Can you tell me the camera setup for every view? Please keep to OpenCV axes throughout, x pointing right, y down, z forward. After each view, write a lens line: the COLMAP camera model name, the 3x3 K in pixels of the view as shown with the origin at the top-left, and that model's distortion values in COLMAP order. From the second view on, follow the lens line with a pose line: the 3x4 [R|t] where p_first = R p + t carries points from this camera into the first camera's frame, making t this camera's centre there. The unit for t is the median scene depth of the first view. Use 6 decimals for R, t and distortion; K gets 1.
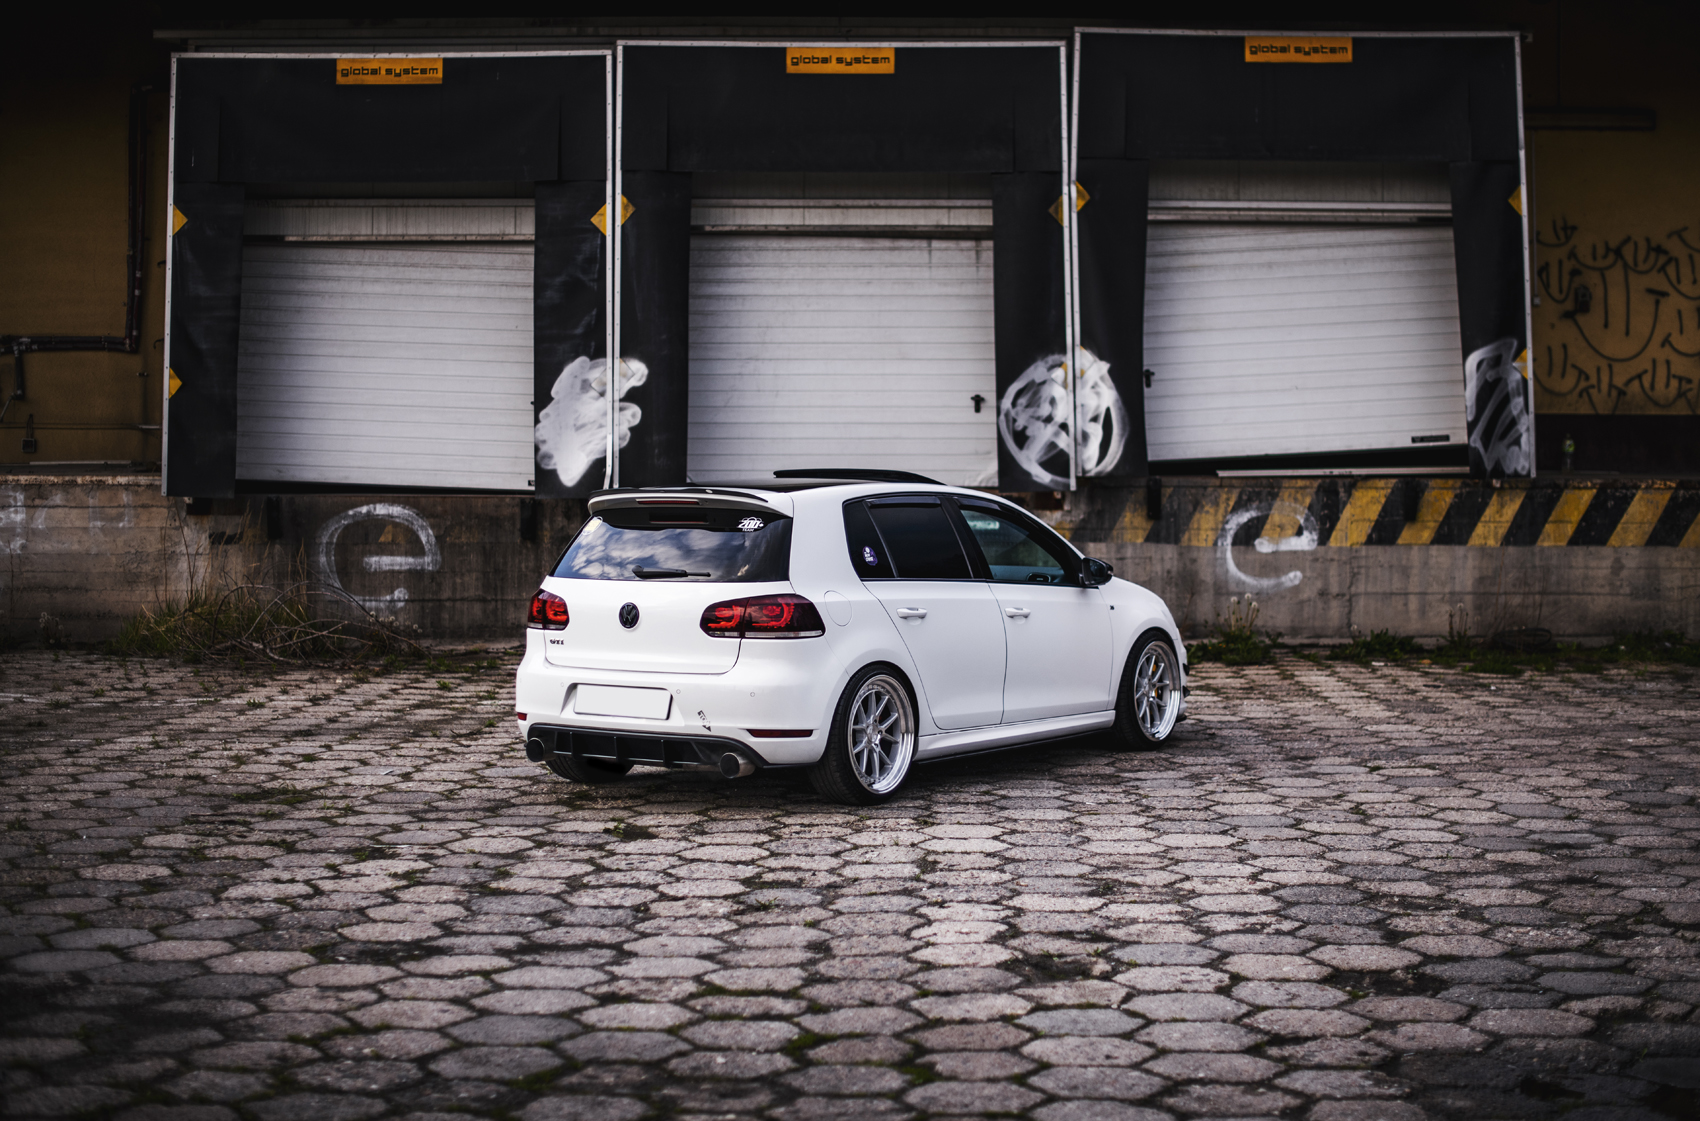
lens RADIAL K [[2594.3, 0, 850.0], [0, 2594.3, 560.5], [0, 0, 1]] dist [-0.158087, 0.113445]
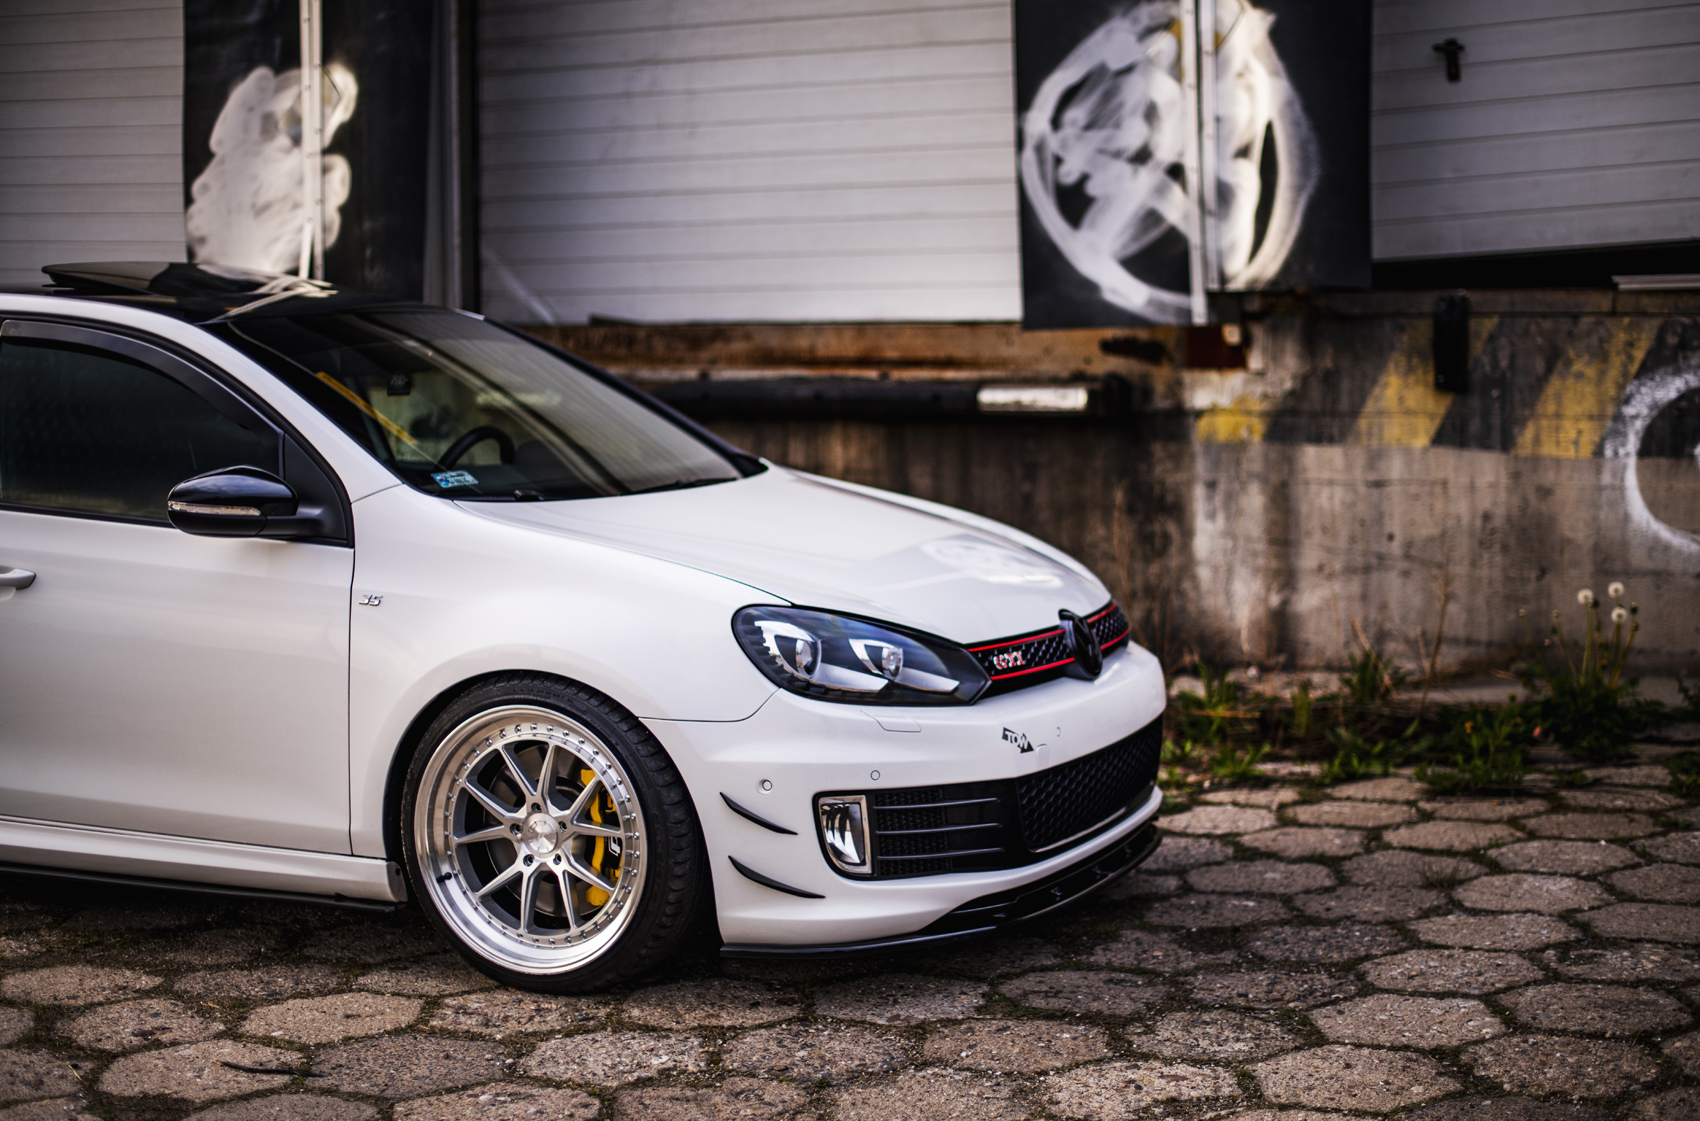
lens RADIAL K [[2567.2, 0, 850.0], [0, 2567.2, 560.5], [0, 0, 1]] dist [-0.154310, 0.080630]
pose [[0.906896, 0.028949, -0.420358, 0.204191], [-0.003637, 0.998138, 0.060892, -0.013462], [0.421338, -0.053694, 0.905313, 0.582402]]
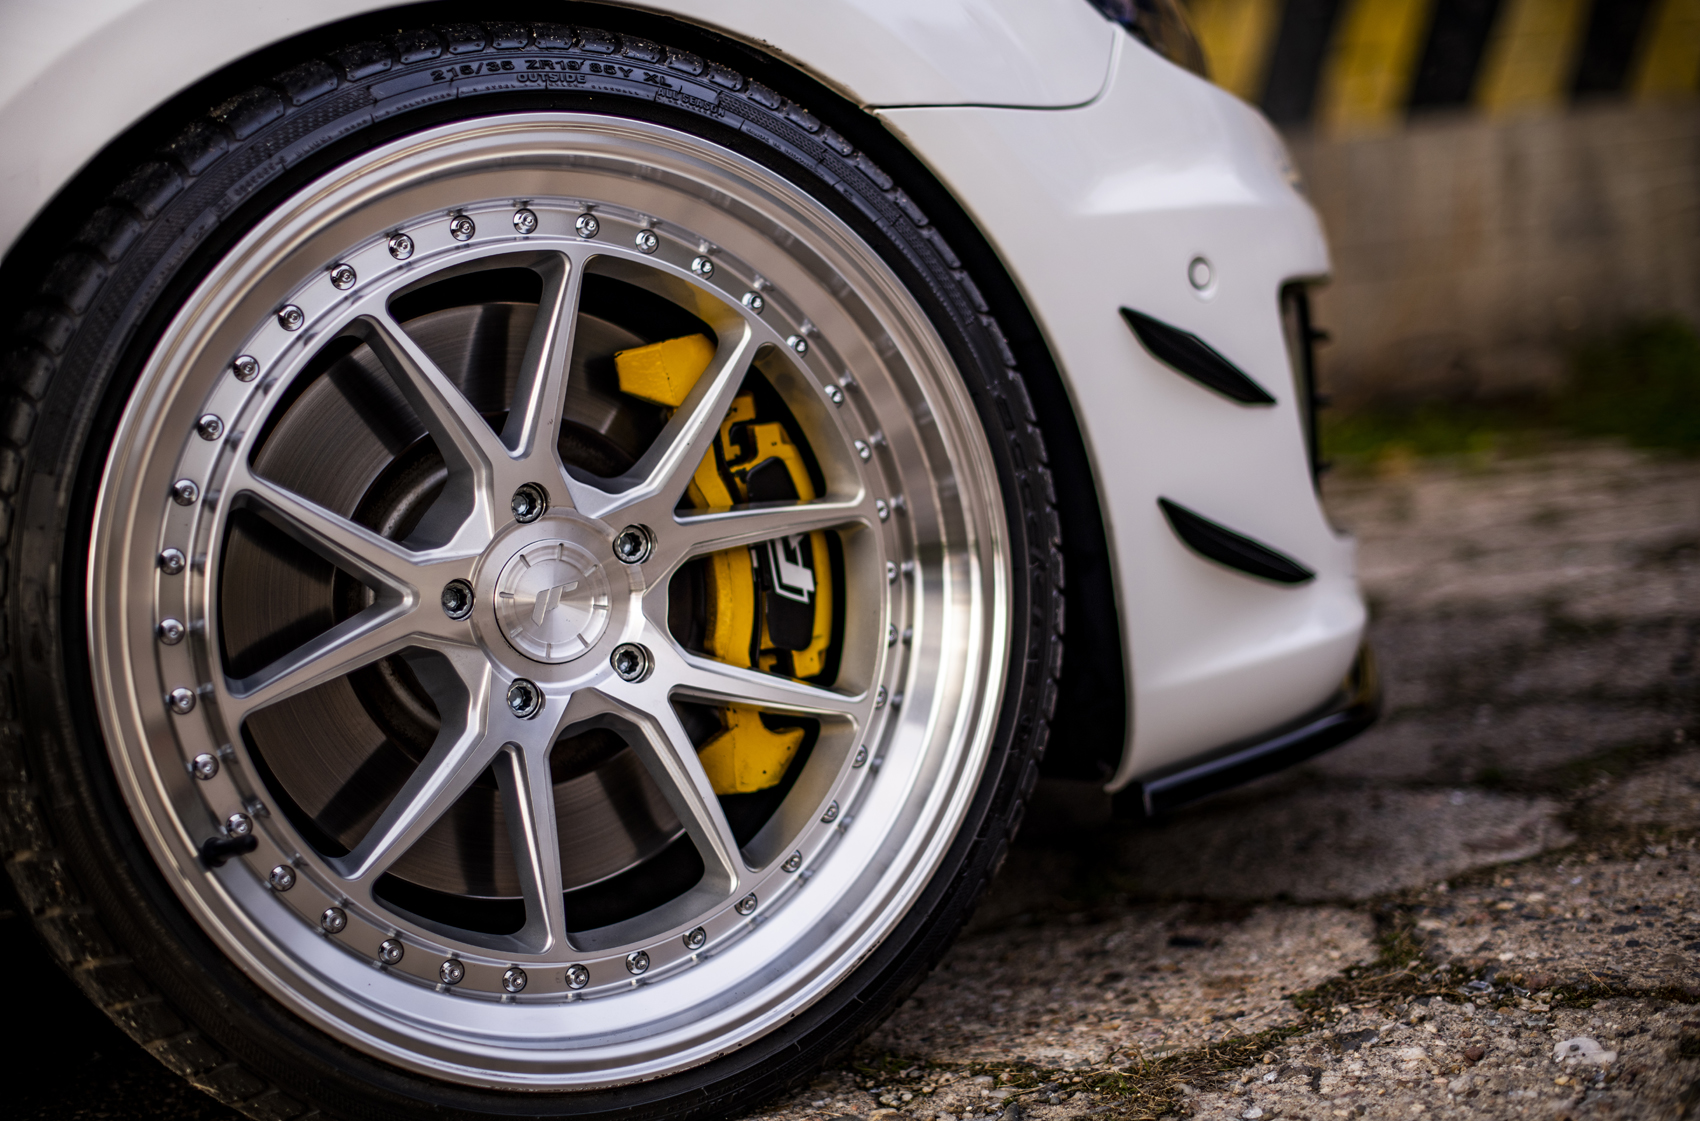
lens RADIAL K [[2567.2, 0, 850.0], [0, 2567.2, 560.5], [0, 0, 1]] dist [-0.154310, 0.080630]
pose [[0.880839, -0.166815, 0.443052, 0.051860], [0.151713, 0.985971, 0.069608, 0.023156], [-0.448448, 0.005903, 0.893789, 0.724184]]
